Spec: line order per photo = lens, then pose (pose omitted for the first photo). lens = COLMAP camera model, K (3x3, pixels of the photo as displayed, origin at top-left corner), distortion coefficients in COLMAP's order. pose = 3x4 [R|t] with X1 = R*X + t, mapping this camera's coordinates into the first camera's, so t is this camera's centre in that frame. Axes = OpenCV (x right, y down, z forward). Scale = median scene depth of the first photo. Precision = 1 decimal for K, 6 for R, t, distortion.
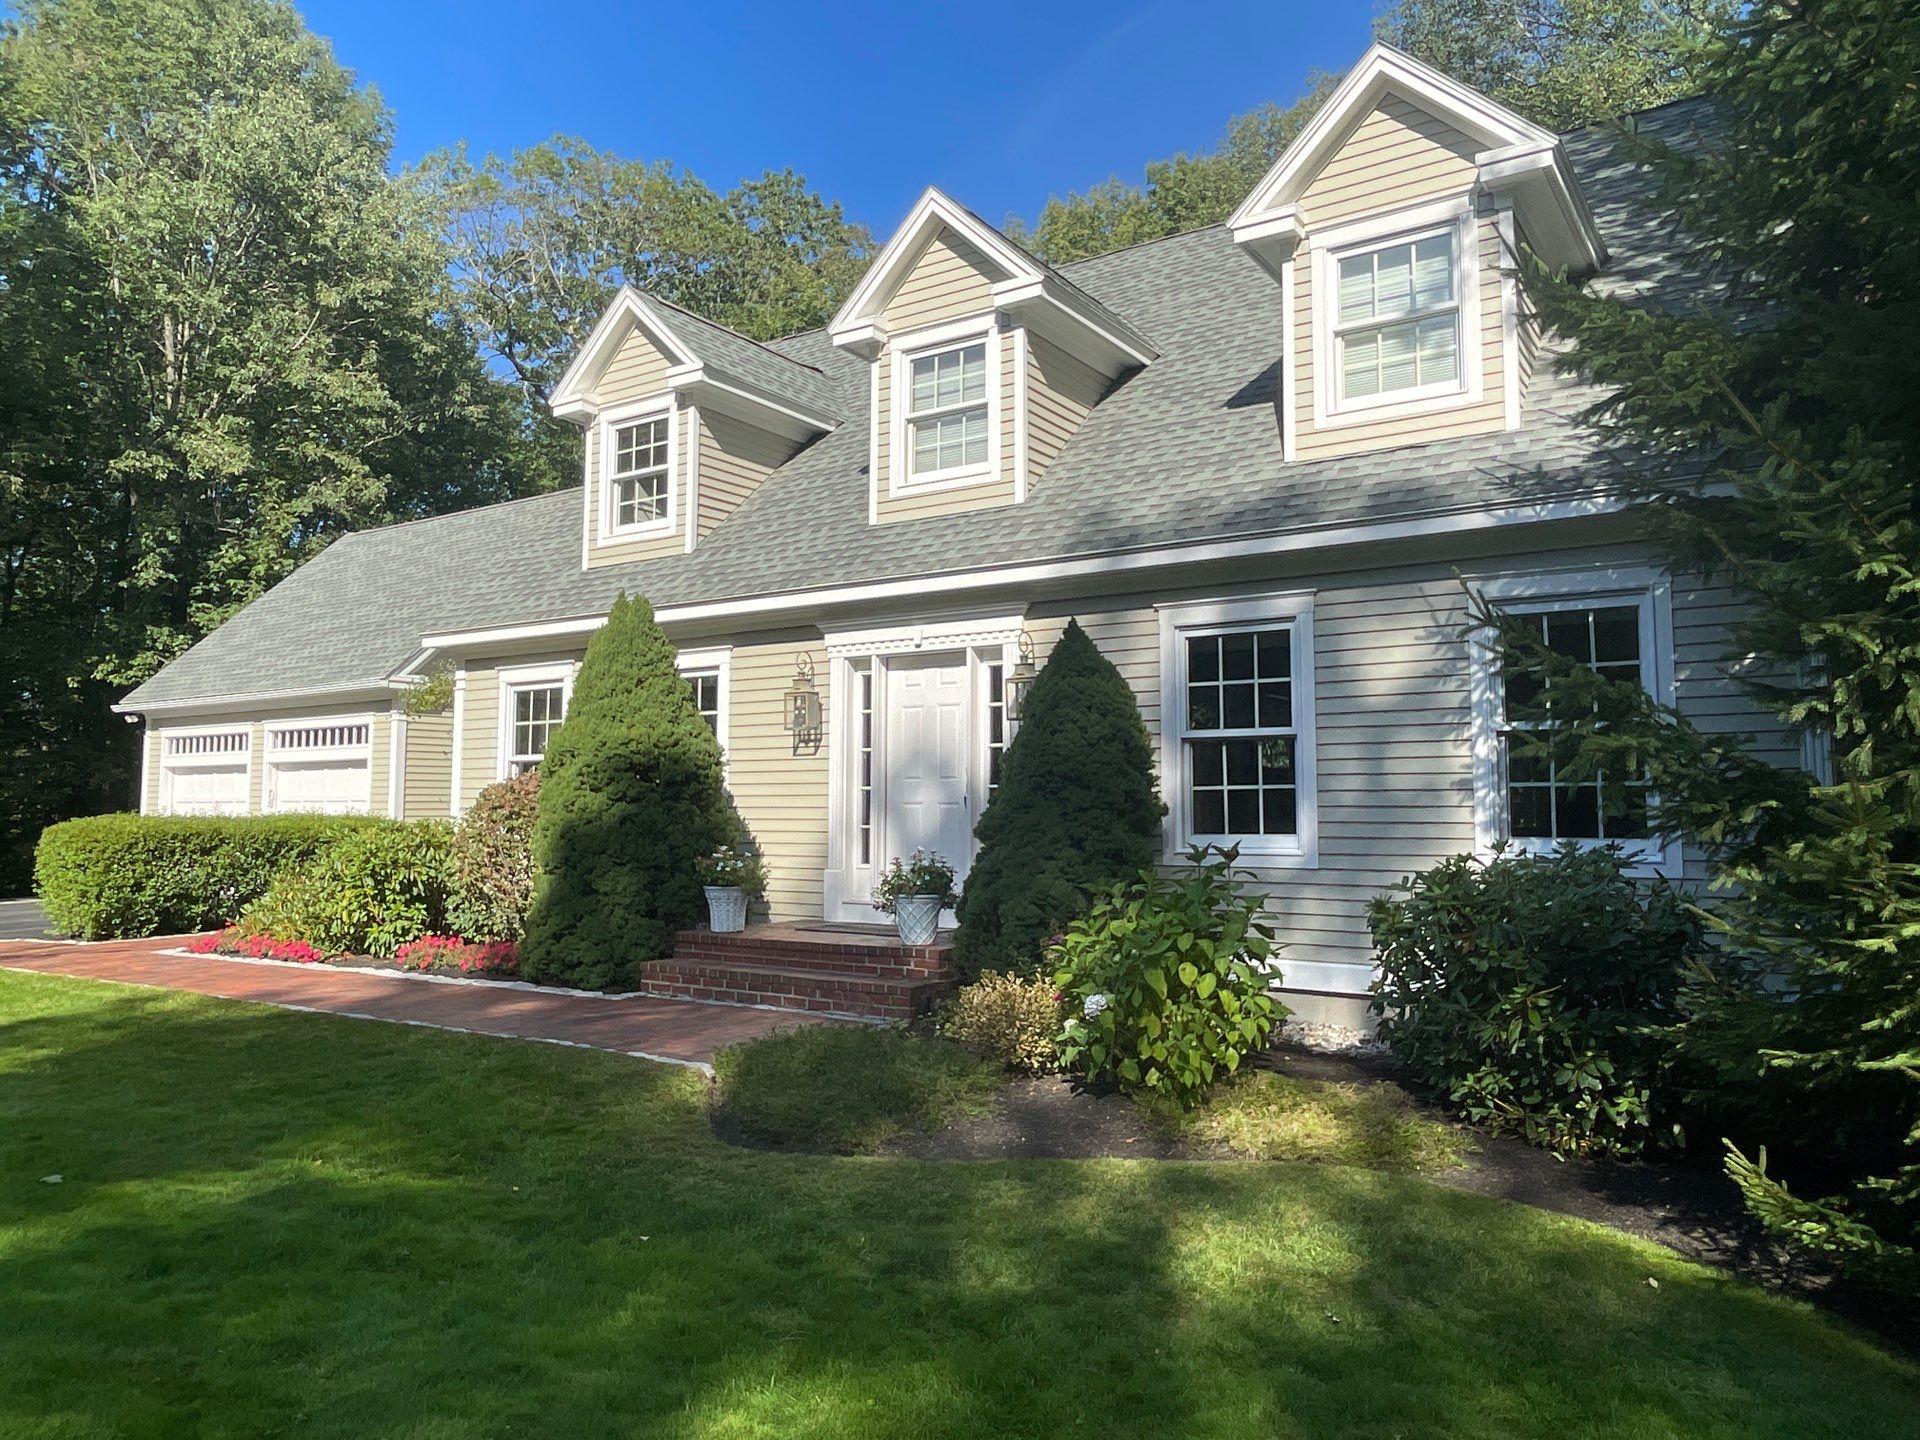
lens RADIAL K [[1090.7, 0, 967.9], [0, 1090.7, 727.2], [0, 0, 1]] dist [0.002038, -0.004572]
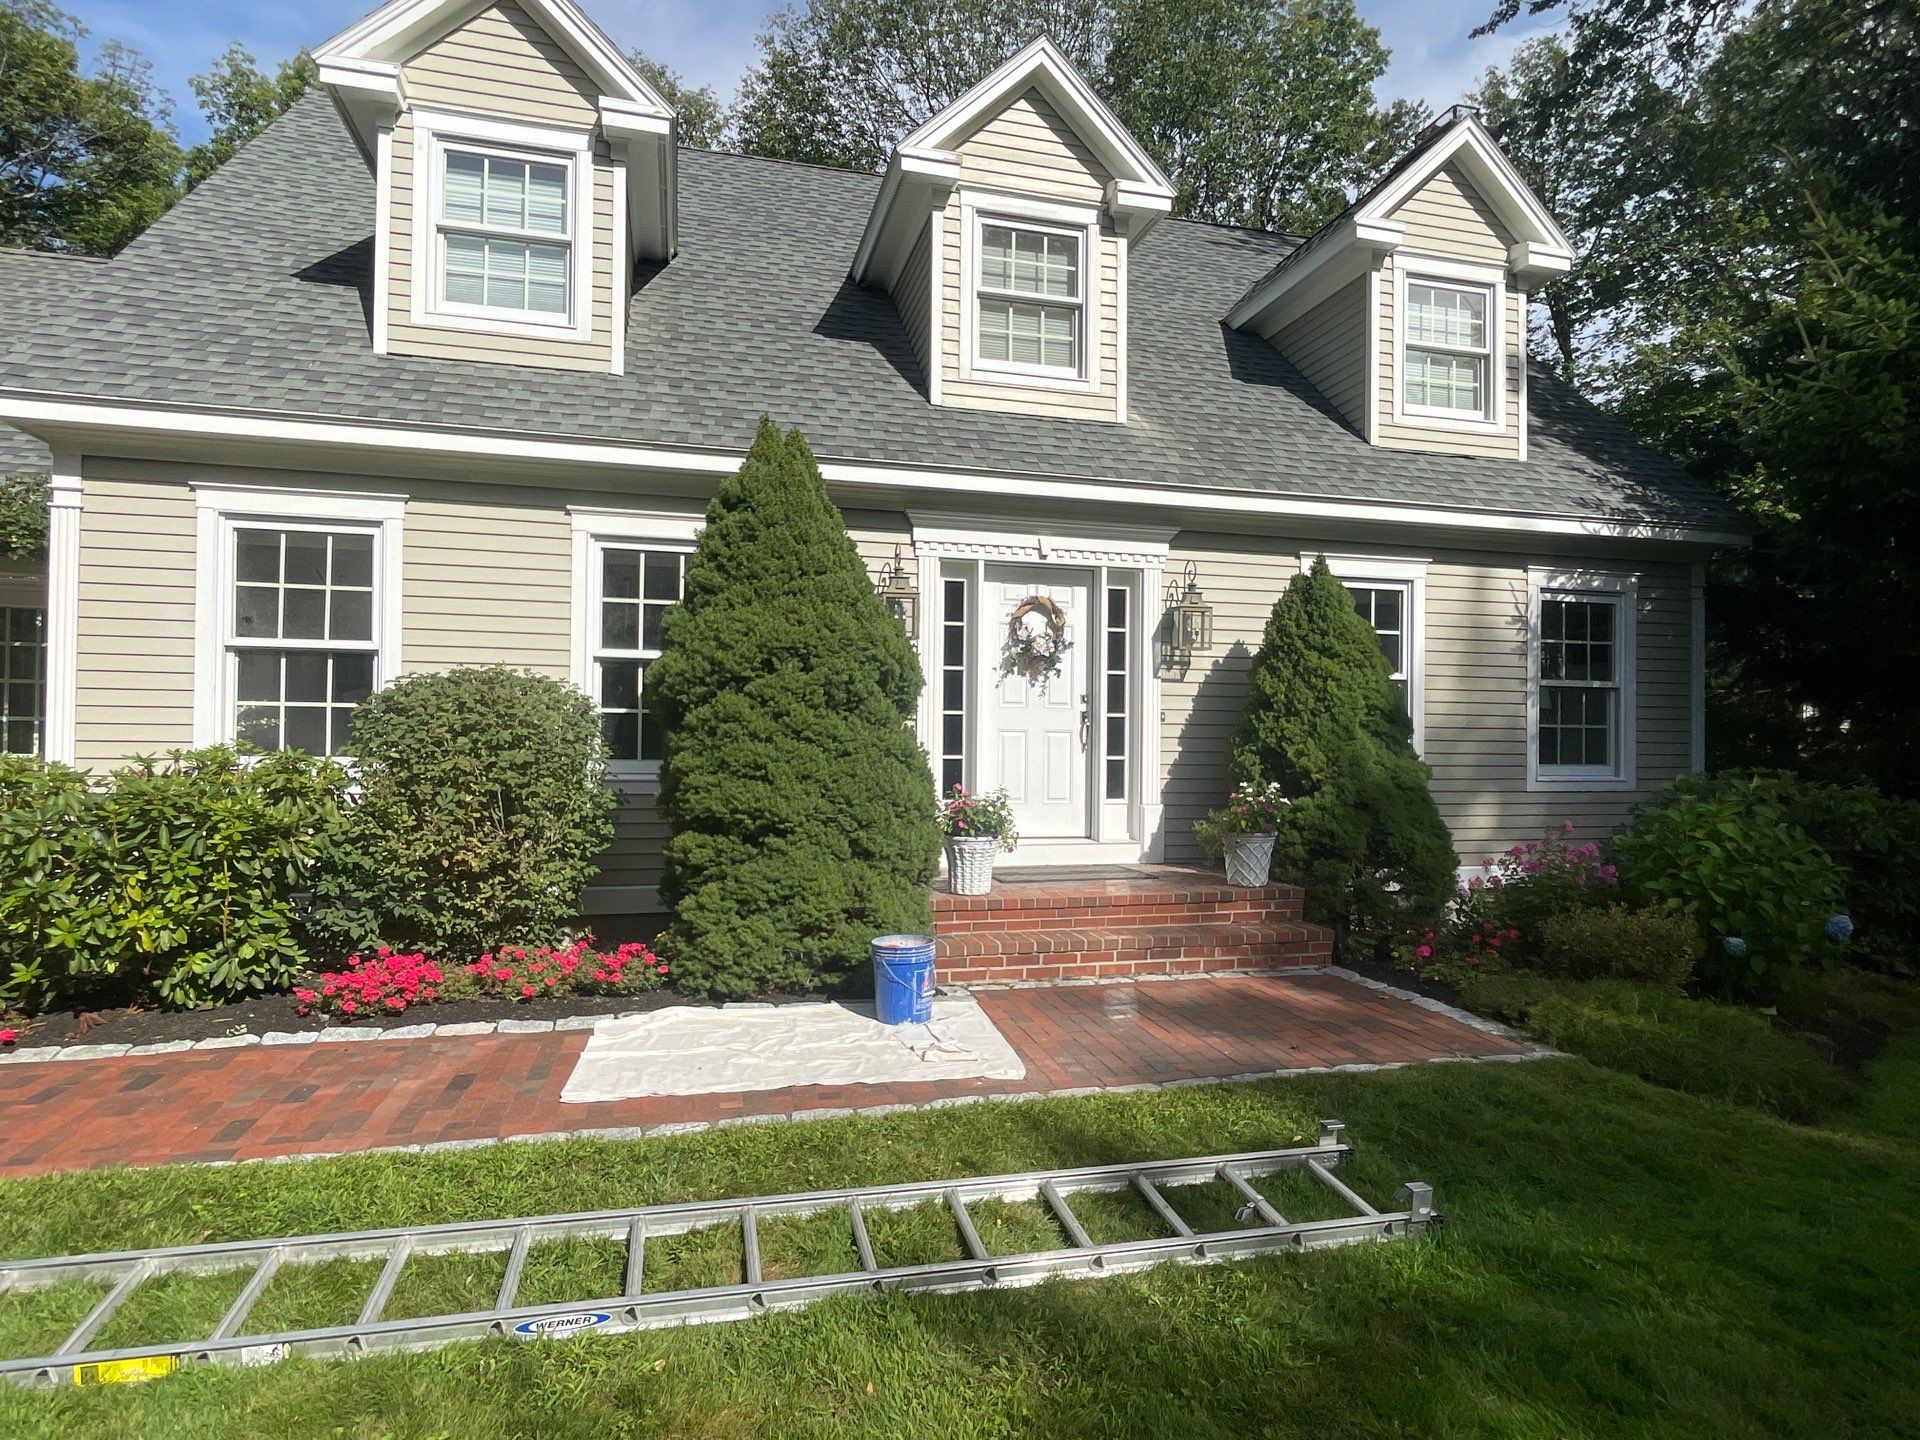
lens RADIAL K [[1090.7, 0, 957.5], [0, 1090.7, 710.3], [0, 0, 1]] dist [0.002038, -0.004572]
pose [[0.716878, 0.028132, 0.696631, -0.690893], [-0.064348, 0.997590, 0.025933, 0.031832], [-0.694222, -0.063418, 0.716961, 0.378329]]
